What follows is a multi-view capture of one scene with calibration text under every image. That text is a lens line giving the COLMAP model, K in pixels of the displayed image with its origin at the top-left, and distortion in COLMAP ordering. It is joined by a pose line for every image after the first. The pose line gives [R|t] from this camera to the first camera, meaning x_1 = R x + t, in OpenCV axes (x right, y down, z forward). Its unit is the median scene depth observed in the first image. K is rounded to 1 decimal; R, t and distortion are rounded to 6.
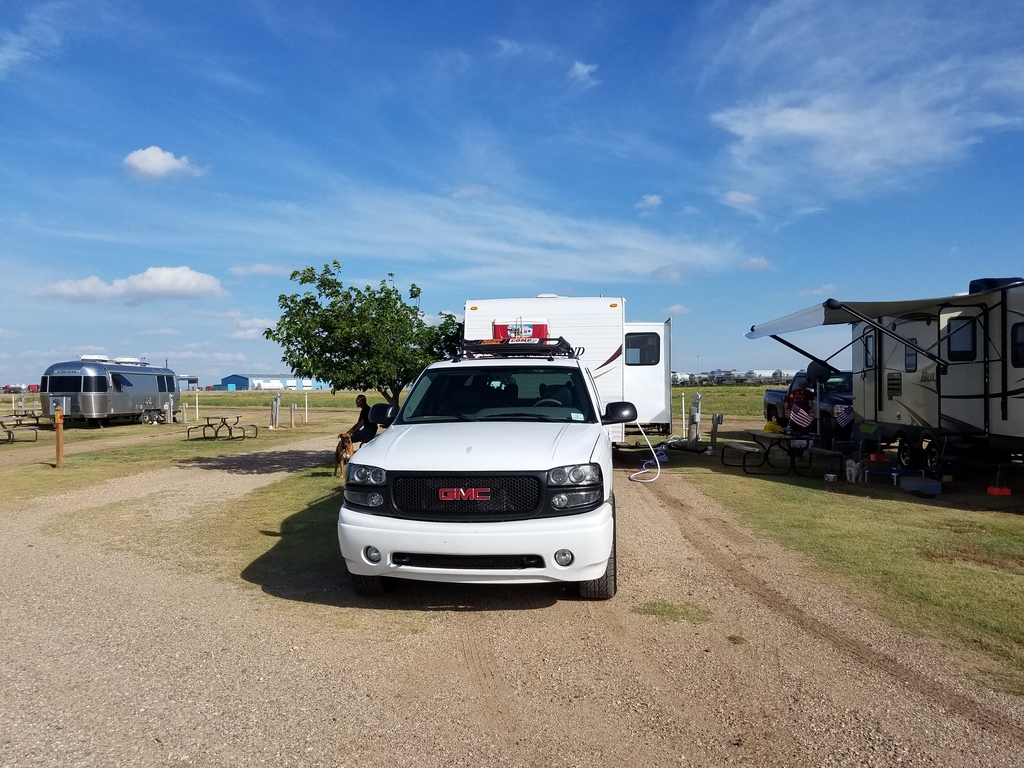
lens RADIAL K [[772.0, 0, 512.0], [0, 772.0, 384.0], [0, 0, 1]] dist [0.149580, -0.264354]
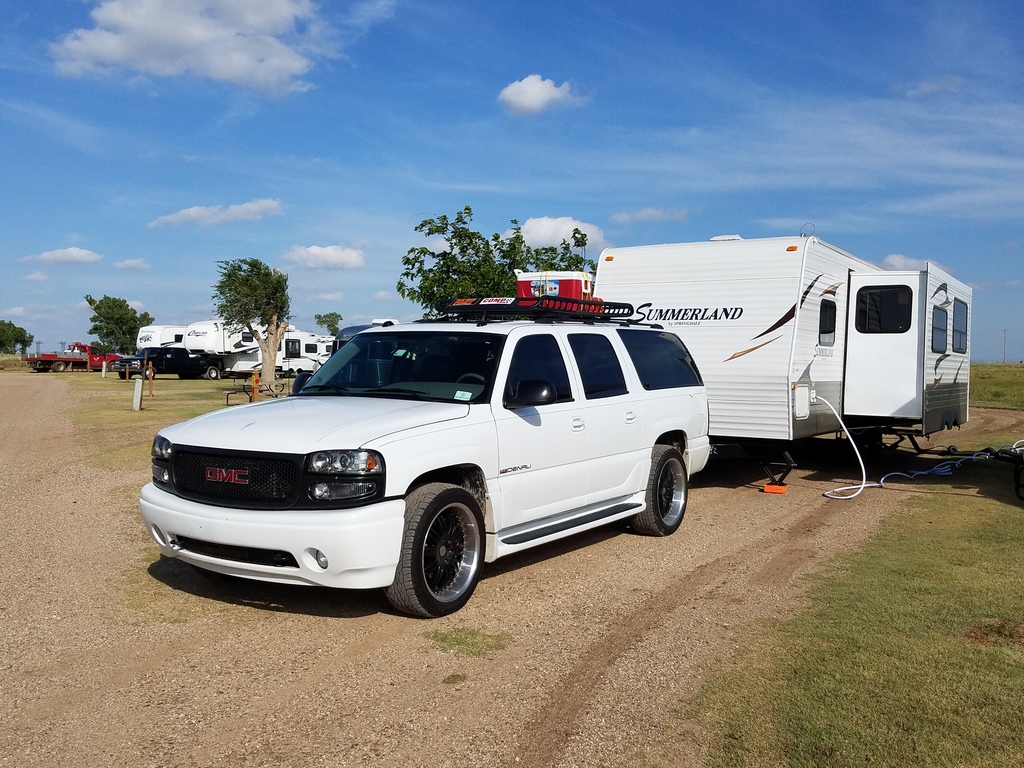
lens RADIAL K [[985.6, 0, 512.0], [0, 985.6, 384.0], [0, 0, 1]] dist [0.095791, -0.013992]
pose [[0.902244, 0.032603, -0.429991, 0.640792], [-0.020034, 0.999230, 0.033728, -0.005877], [0.430760, -0.021817, 0.902203, 0.109083]]
